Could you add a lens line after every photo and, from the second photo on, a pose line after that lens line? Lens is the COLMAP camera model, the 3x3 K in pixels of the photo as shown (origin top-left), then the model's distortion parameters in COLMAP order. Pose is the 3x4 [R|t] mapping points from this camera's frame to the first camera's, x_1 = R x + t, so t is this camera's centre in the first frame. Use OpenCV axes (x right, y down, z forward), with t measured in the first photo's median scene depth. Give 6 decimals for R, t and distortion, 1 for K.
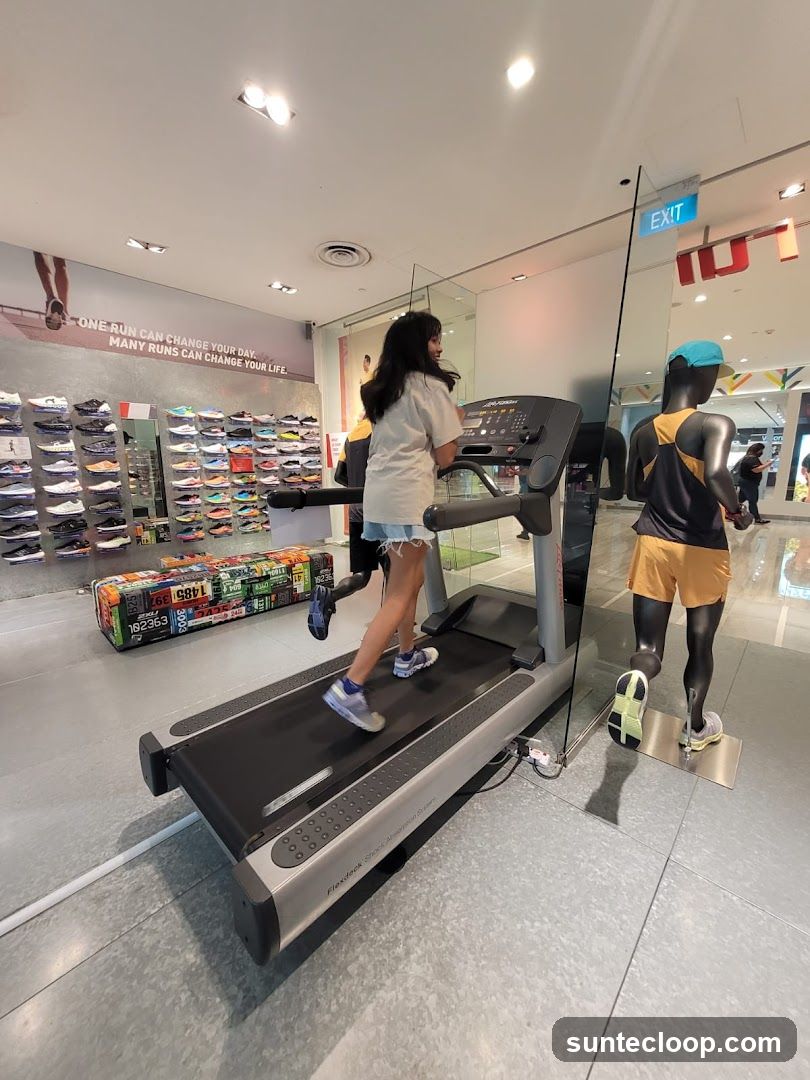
lens RADIAL K [[426.1, 0, 406.0], [0, 426.1, 541.5], [0, 0, 1]] dist [-0.009585, -0.000264]
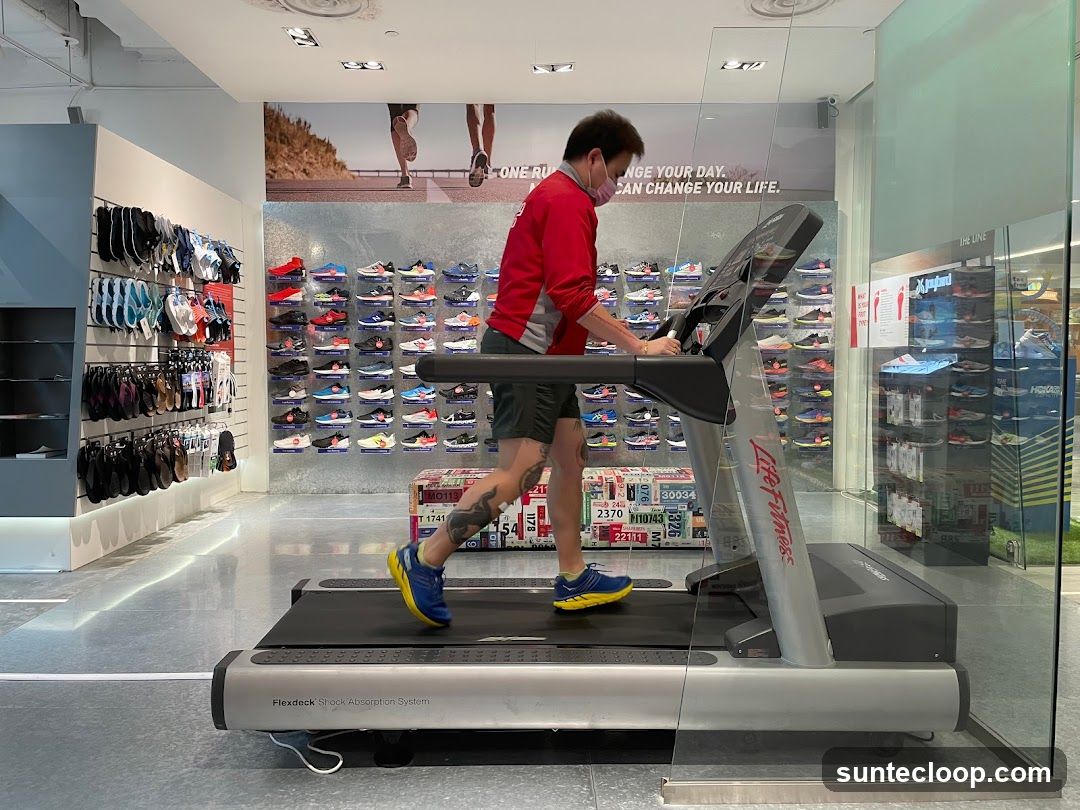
lens RADIAL K [[846.9, 0, 539.9], [0, 846.9, 403.3], [0, 0, 1]] dist [0.073817, -0.117648]
pose [[0.685863, 0.033965, -0.726938, 0.517068], [-0.130566, 0.988445, -0.077005, 0.050032], [0.715922, 0.147729, 0.682372, -0.024925]]
